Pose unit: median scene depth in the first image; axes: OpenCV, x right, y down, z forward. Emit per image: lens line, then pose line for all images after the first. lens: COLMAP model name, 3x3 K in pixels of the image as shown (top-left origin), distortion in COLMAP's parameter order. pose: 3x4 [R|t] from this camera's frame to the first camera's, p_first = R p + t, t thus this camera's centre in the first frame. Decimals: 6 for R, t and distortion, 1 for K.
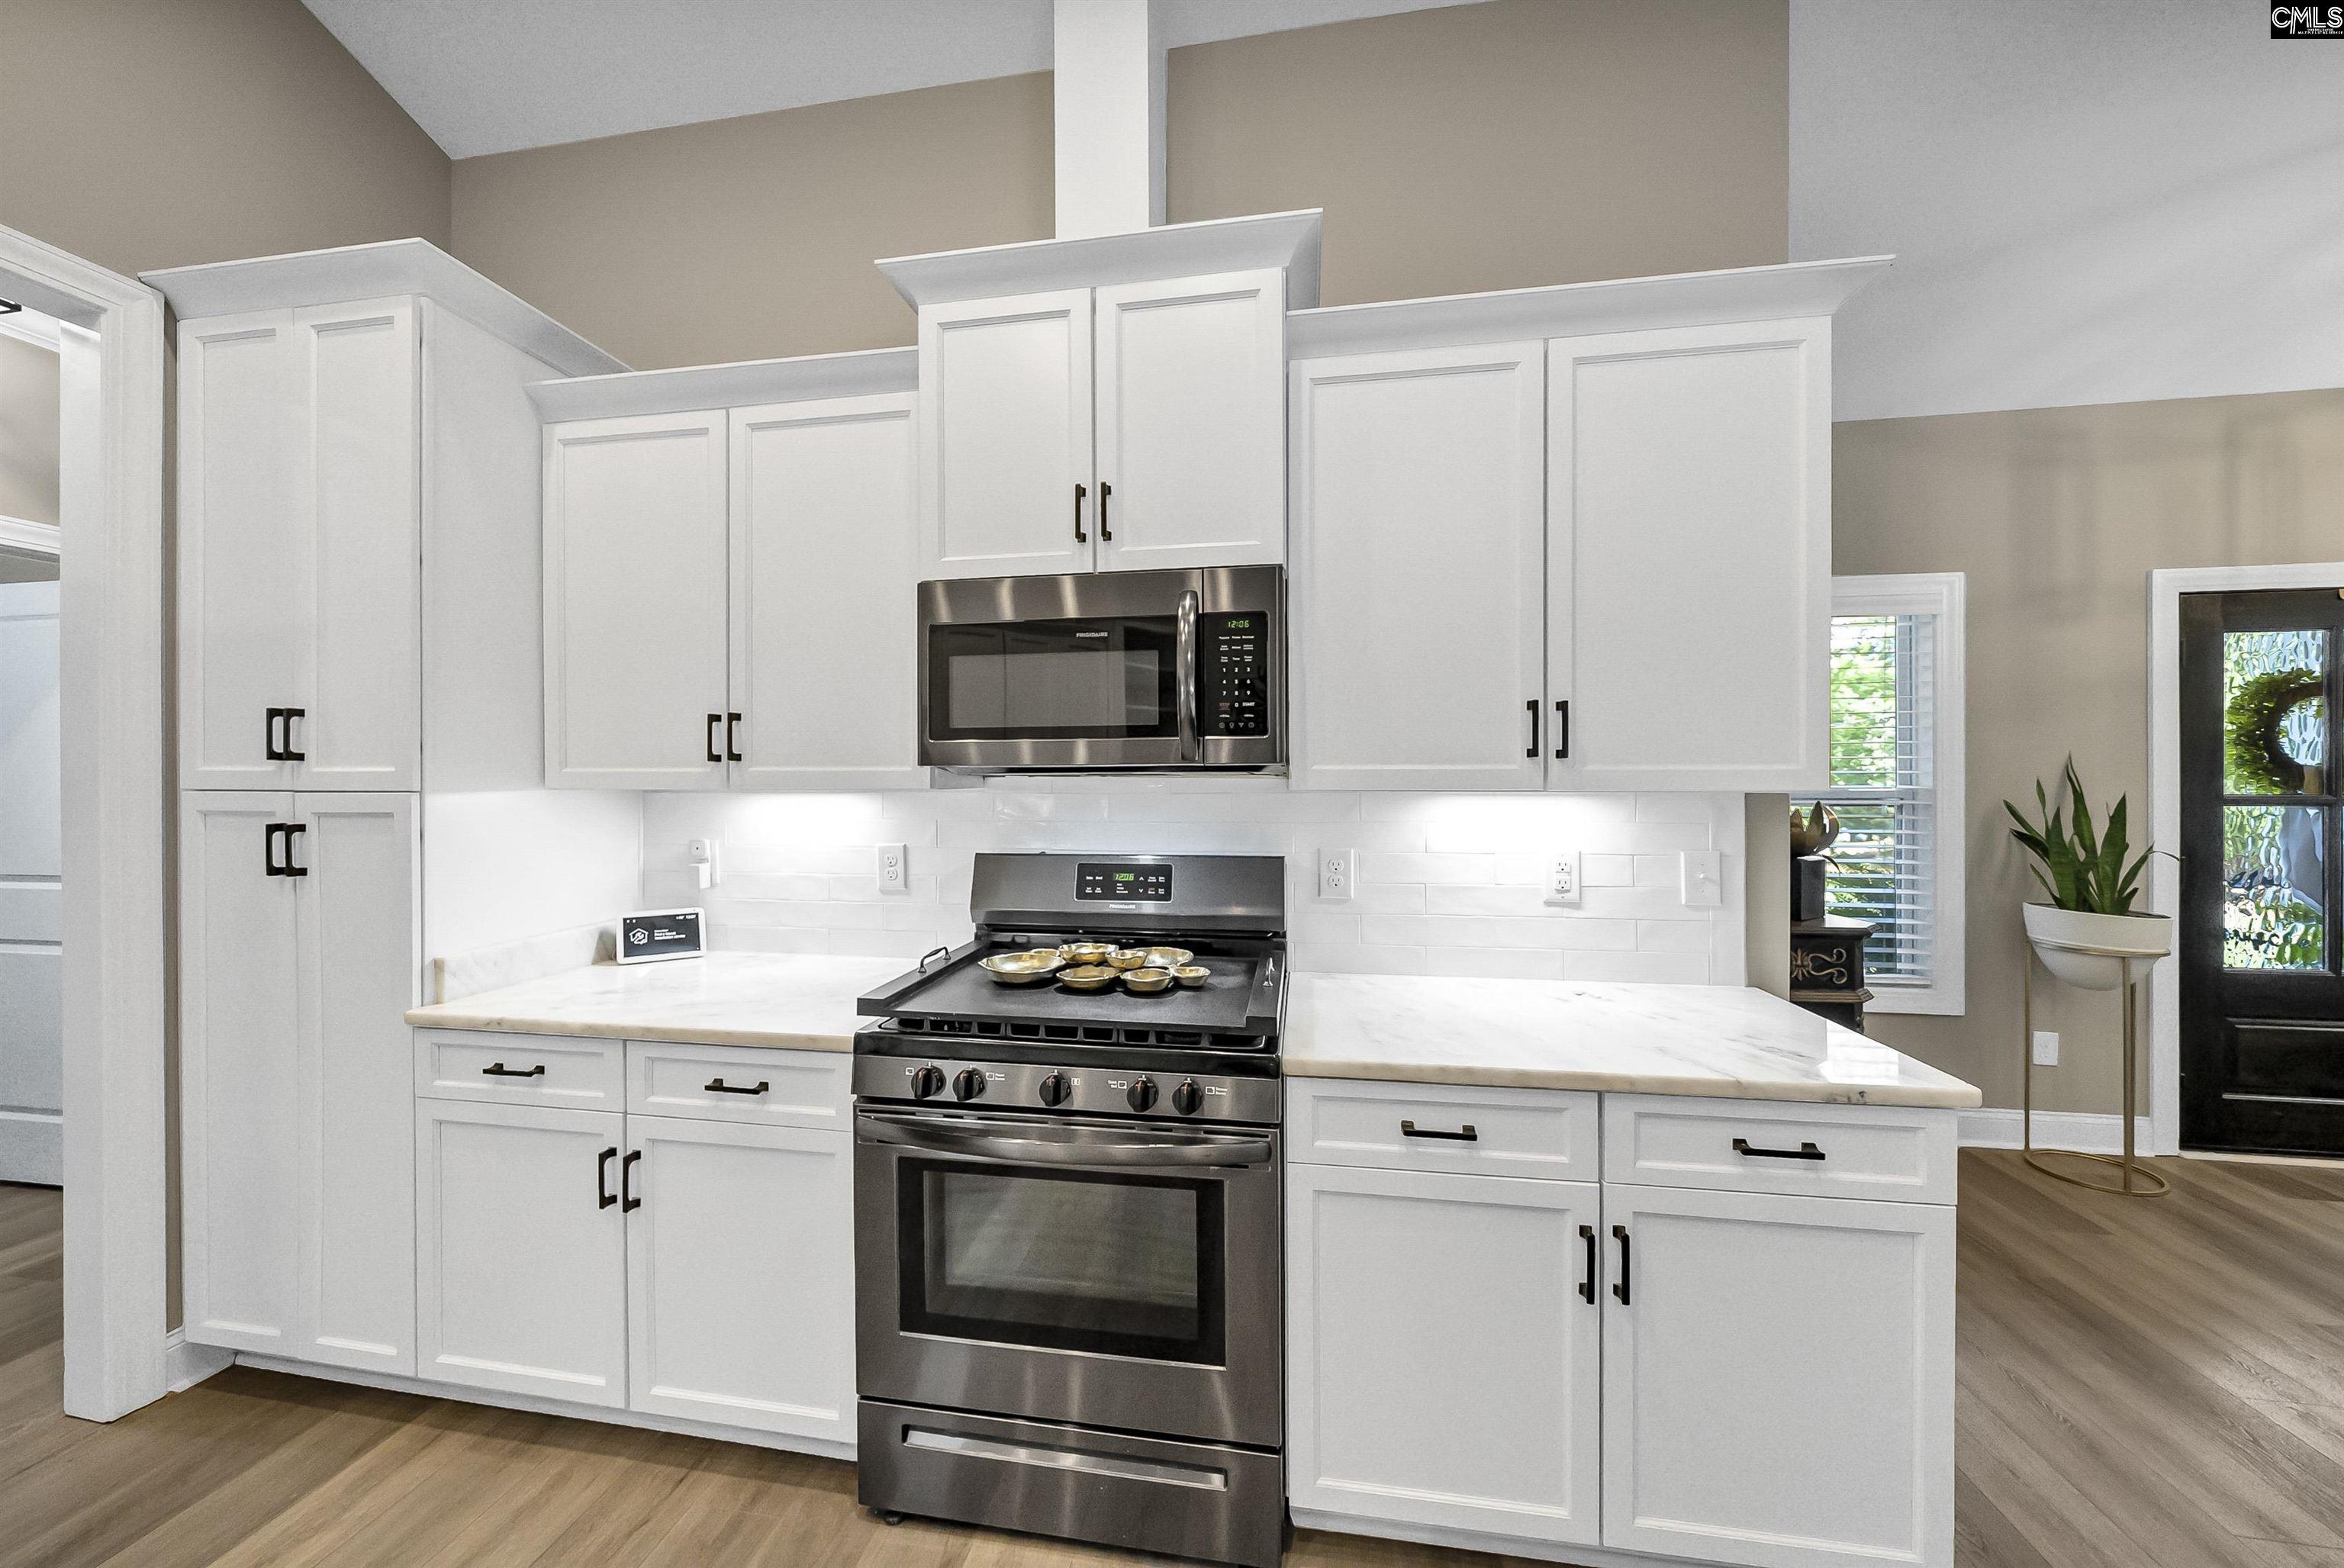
lens RADIAL K [[834.0, 0, 1172.0], [0, 834.0, 784.0], [0, 0, 1]] dist [-0.000901, -0.000001]
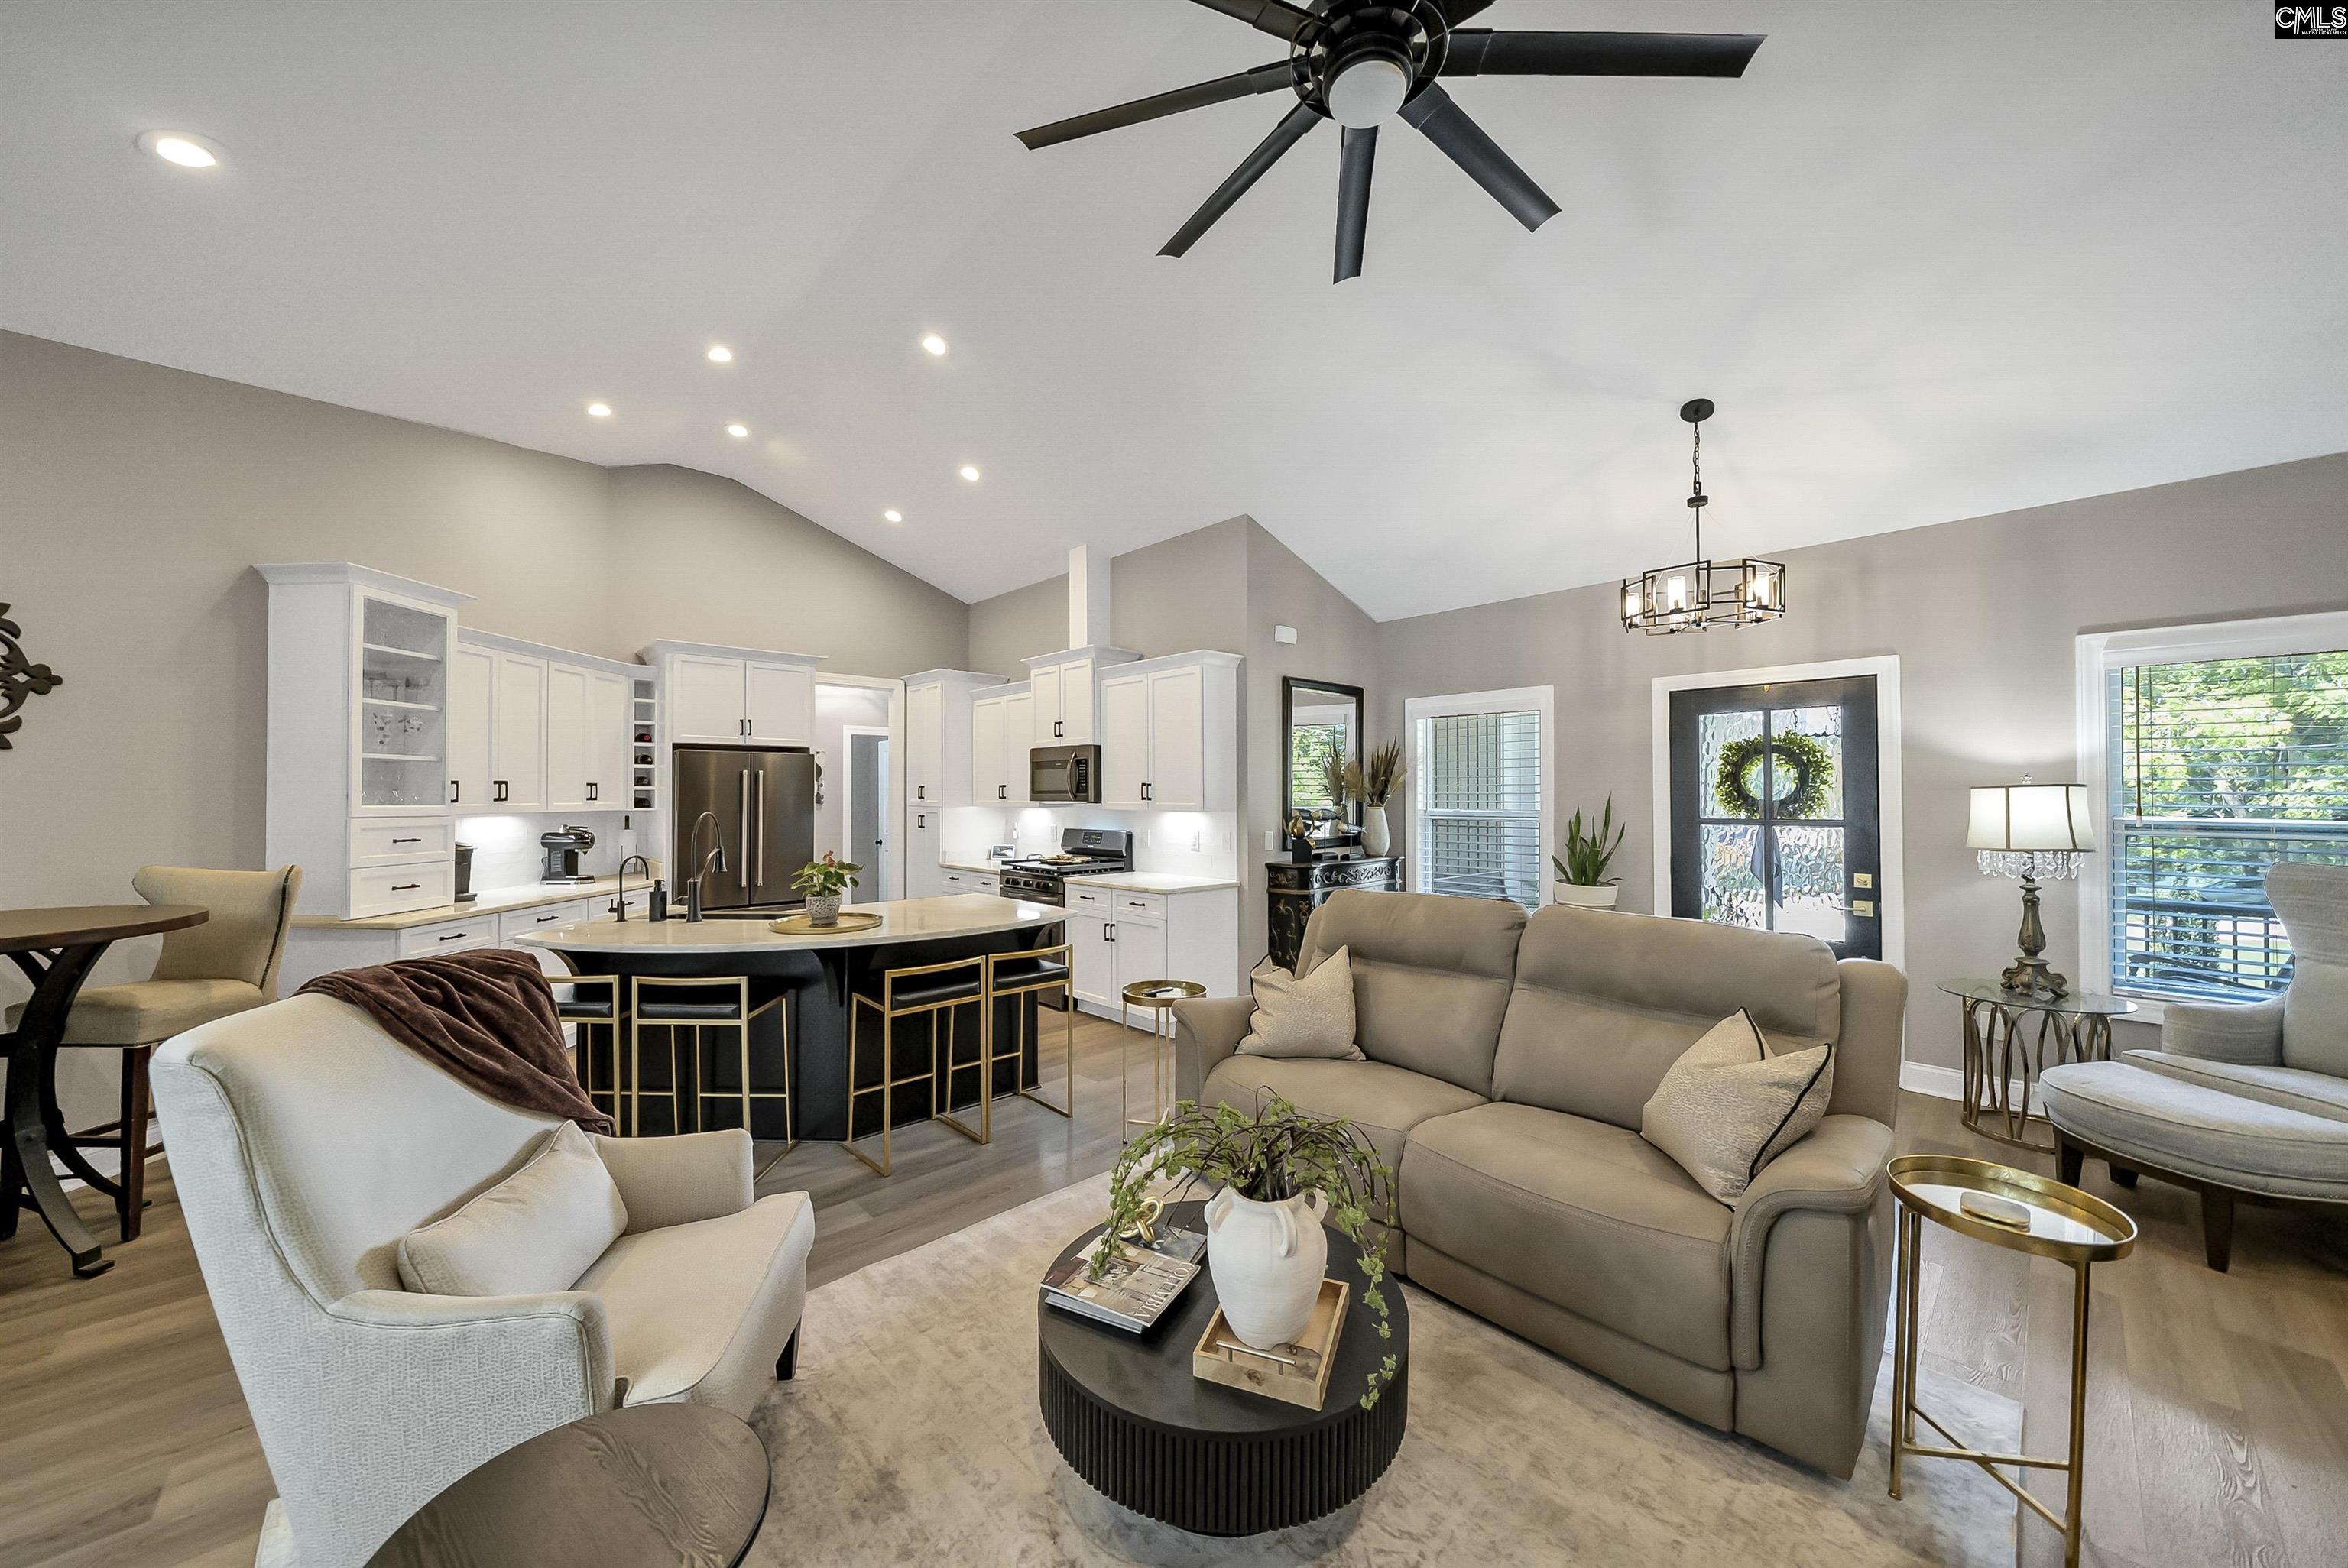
lens RADIAL K [[791.0, 0, 1131.5], [0, 791.0, 793.0], [0, 0, 1]] dist [0.000508, 0.000011]
pose [[0.775443, -0.003097, -0.631410, 1.384849], [-0.001178, 0.999979, -0.006351, -0.022434], [0.631417, 0.005668, 0.775423, -0.855265]]
